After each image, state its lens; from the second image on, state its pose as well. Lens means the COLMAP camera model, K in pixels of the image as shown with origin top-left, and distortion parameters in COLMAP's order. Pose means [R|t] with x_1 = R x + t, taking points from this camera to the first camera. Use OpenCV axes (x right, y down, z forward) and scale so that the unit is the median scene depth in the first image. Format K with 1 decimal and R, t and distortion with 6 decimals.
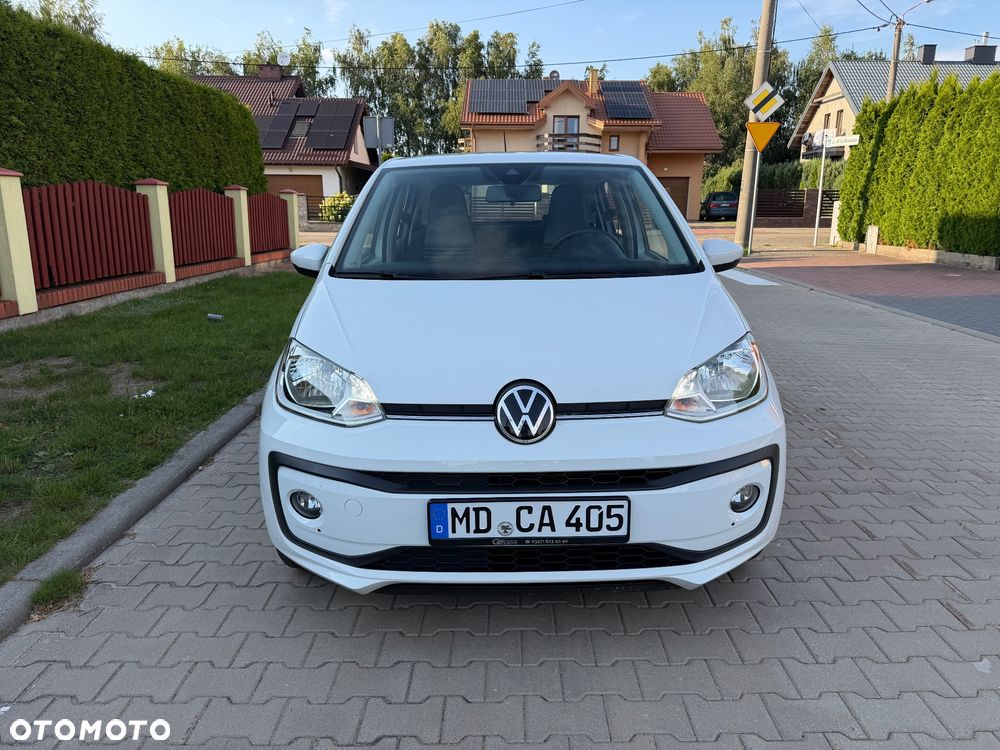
lens RADIAL K [[706.1, 0, 503.7], [0, 706.1, 367.8], [0, 0, 1]] dist [0.025401, -0.036228]
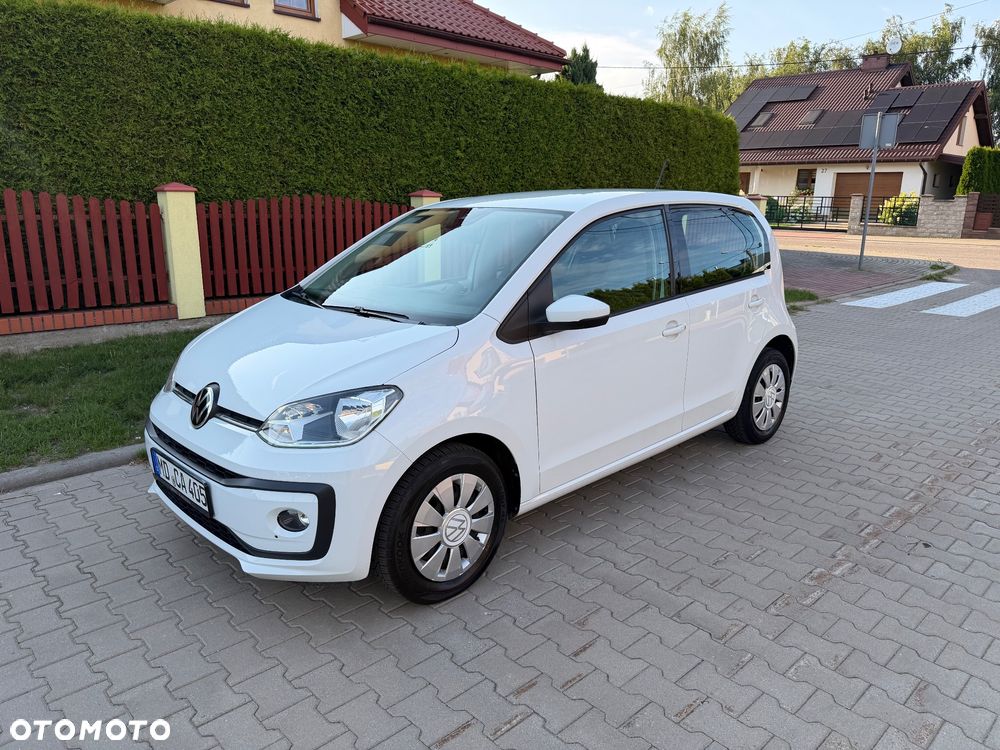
lens RADIAL K [[706.1, 0, 498.9], [0, 706.1, 373.6], [0, 0, 1]] dist [0.025401, -0.036228]
pose [[0.687966, 0.180469, -0.702947, 0.304856], [-0.170908, 0.981635, 0.084751, -0.047210], [0.705332, 0.061833, 0.706175, 0.091958]]
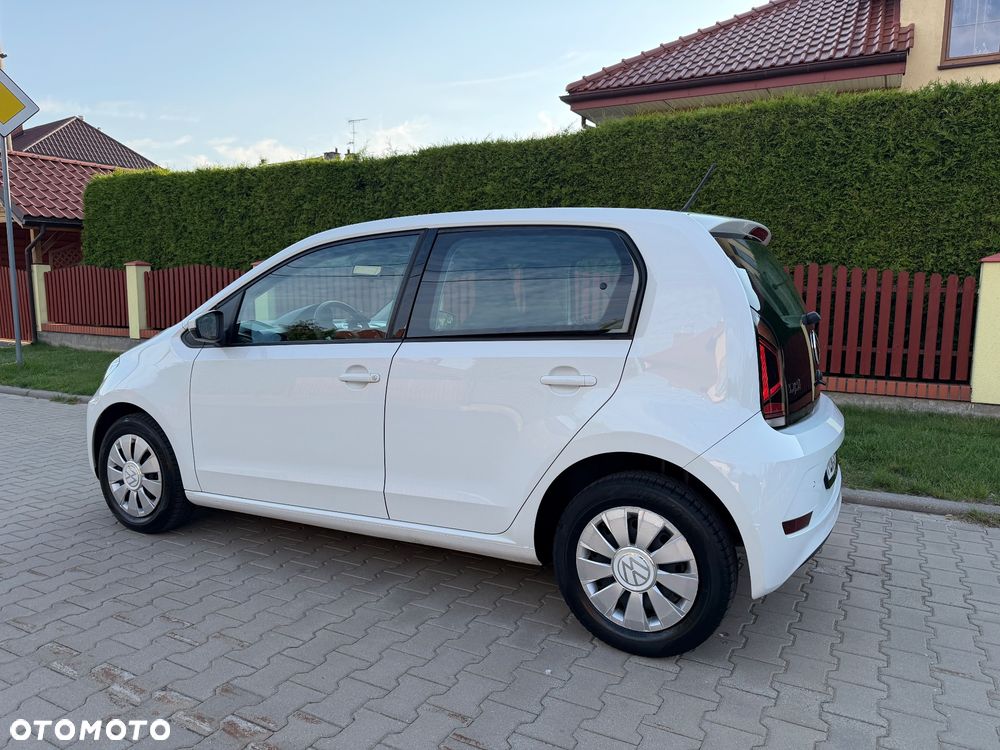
lens RADIAL K [[706.1, 0, 504.3], [0, 706.1, 375.8], [0, 0, 1]] dist [0.025401, -0.036228]
pose [[-0.474696, 0.097944, -0.874683, 0.335870], [-0.207045, 0.953475, 0.219131, -0.135426], [0.855451, 0.285119, -0.432332, 0.614397]]
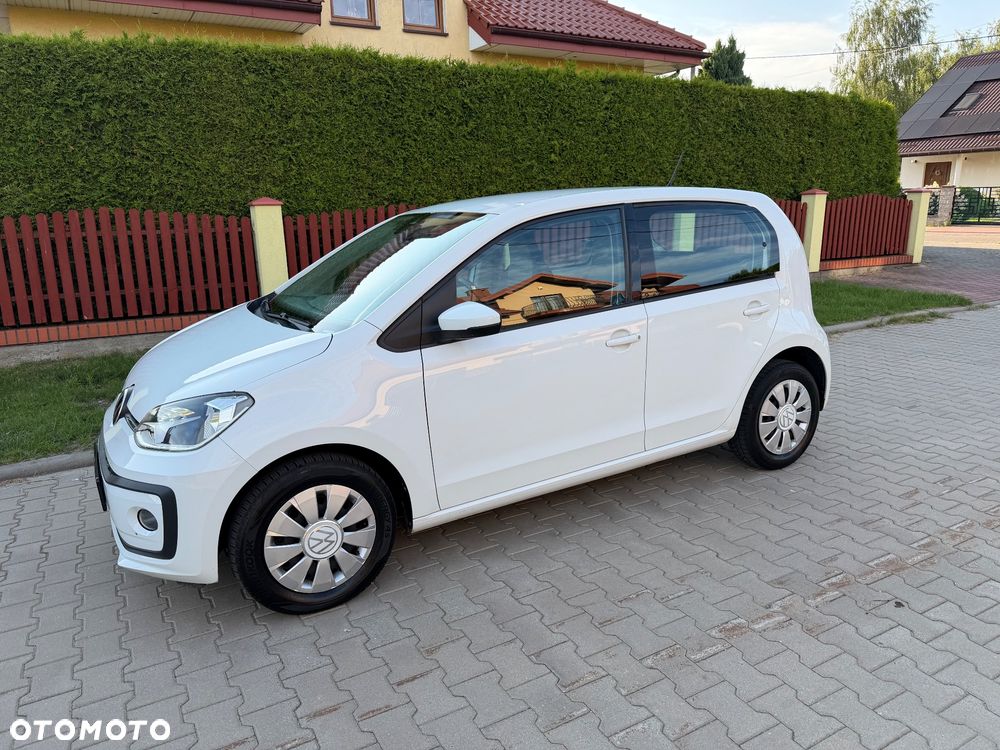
lens RADIAL K [[706.1, 0, 500.3], [0, 706.1, 371.9], [0, 0, 1]] dist [0.025401, -0.036228]
pose [[0.495381, 0.187515, -0.848196, 0.365538], [-0.170108, 0.978459, 0.116963, -0.069126], [0.851857, 0.086344, 0.516608, 0.196555]]
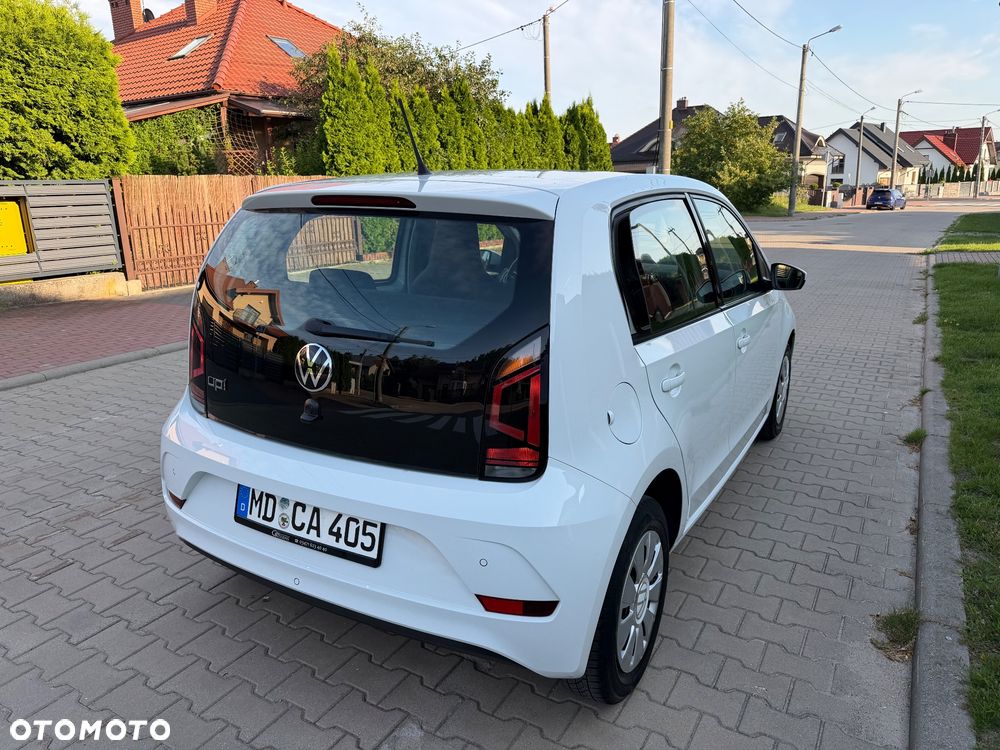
lens RADIAL K [[706.1, 0, 502.1], [0, 706.1, 369.0], [0, 0, 1]] dist [0.025401, -0.036228]
pose [[-0.864123, -0.114599, 0.490059, -0.153875], [0.127115, 0.892462, 0.432842, -0.193453], [-0.486963, 0.436323, -0.756630, 0.728848]]
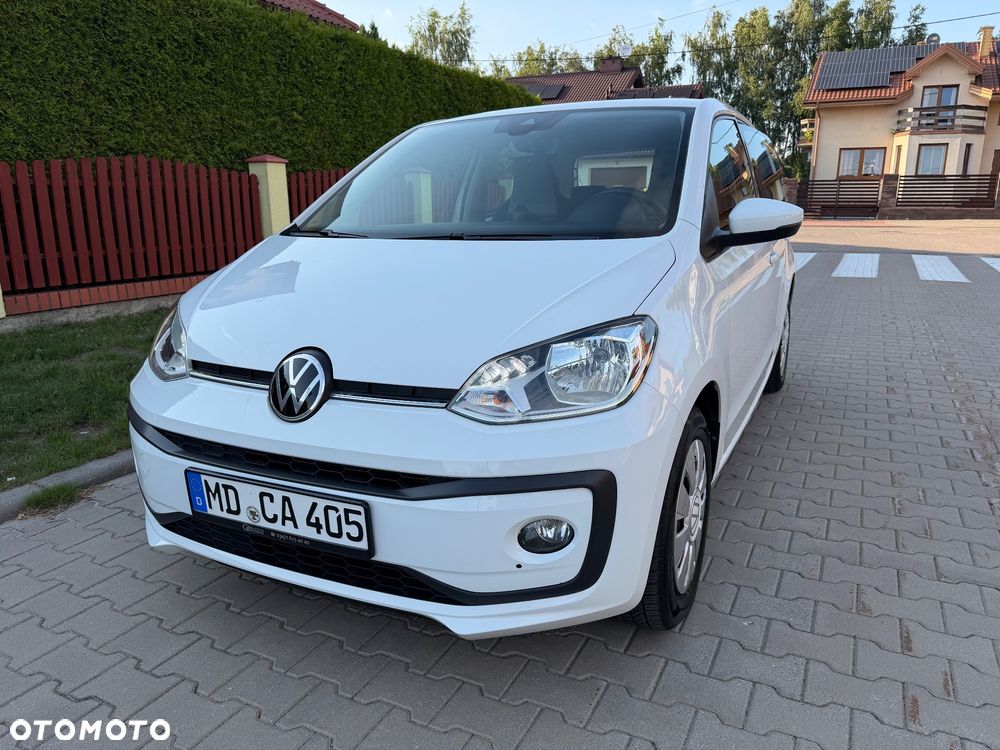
lens RADIAL K [[706.1, 0, 500.4], [0, 706.1, 377.3], [0, 0, 1]] dist [0.025401, -0.036228]
pose [[0.890863, 0.103796, -0.442256, 0.136696], [-0.093654, 0.994597, 0.044777, -0.001715], [0.444514, 0.001528, 0.895771, 0.074544]]
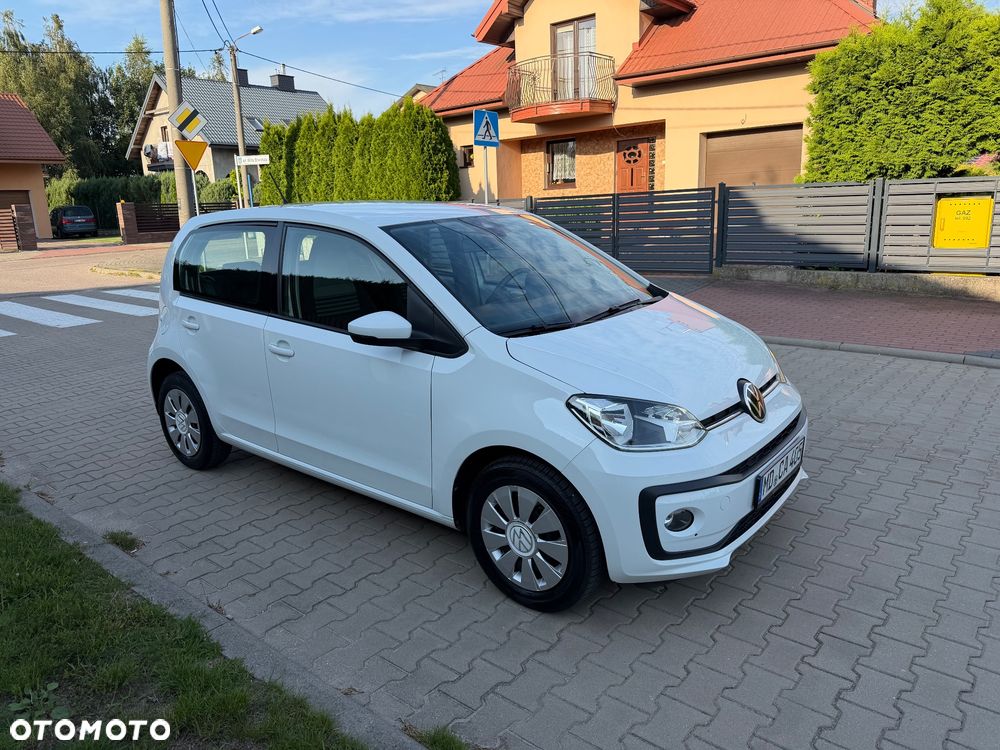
lens RADIAL K [[706.1, 0, 498.8], [0, 706.1, 367.8], [0, 0, 1]] dist [0.025401, -0.036228]
pose [[0.633534, -0.196163, 0.748435, -0.299053], [0.204786, 0.975342, 0.082287, -0.049778], [-0.746122, 0.101137, 0.658083, 0.094027]]
